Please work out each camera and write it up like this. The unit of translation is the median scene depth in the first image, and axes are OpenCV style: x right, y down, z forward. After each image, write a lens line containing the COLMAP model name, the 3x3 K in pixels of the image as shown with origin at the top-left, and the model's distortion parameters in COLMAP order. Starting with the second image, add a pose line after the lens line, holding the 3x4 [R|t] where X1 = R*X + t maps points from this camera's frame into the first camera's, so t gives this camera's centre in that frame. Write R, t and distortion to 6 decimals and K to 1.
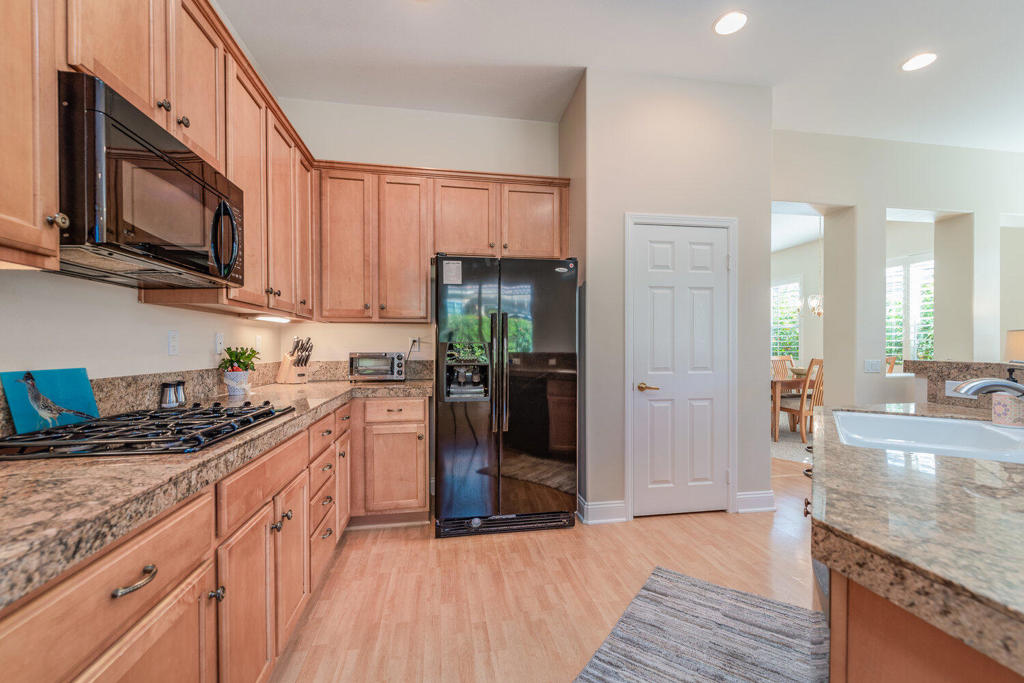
lens RADIAL K [[425.4, 0, 513.1], [0, 425.4, 346.5], [0, 0, 1]] dist [0.010843, -0.000926]
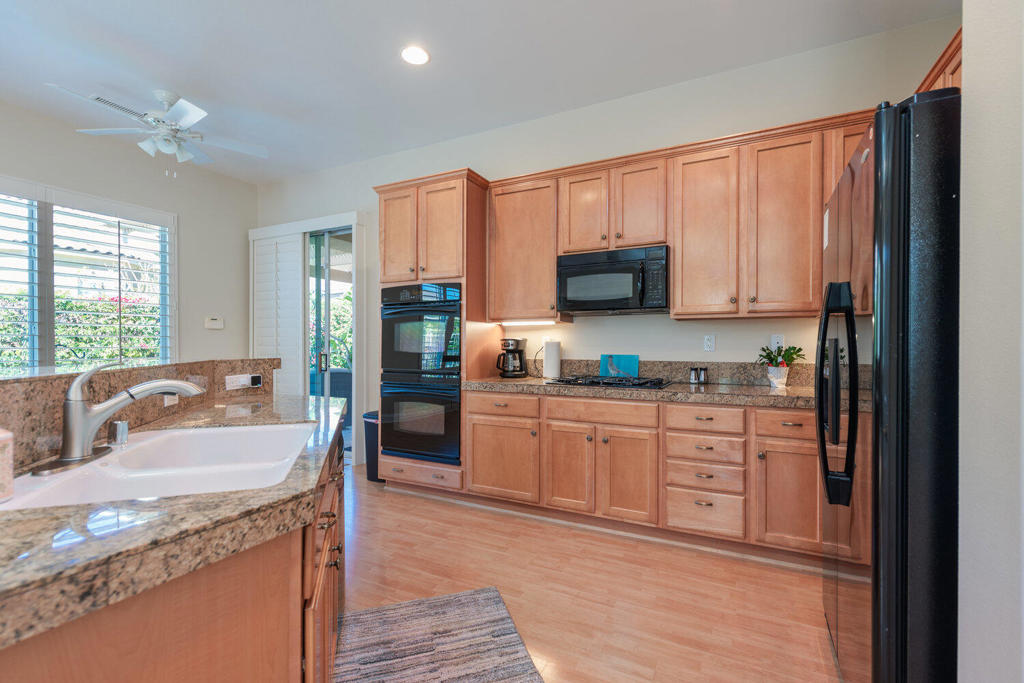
lens RADIAL K [[441.1, 0, 507.9], [0, 441.1, 345.6], [0, 0, 1]] dist [-0.016480, -0.002839]
pose [[-0.600834, 0.000285, -0.799374, 0.599490], [-0.001354, 0.999998, 0.001375, -0.000493], [0.799373, 0.001908, -0.600832, 0.905853]]
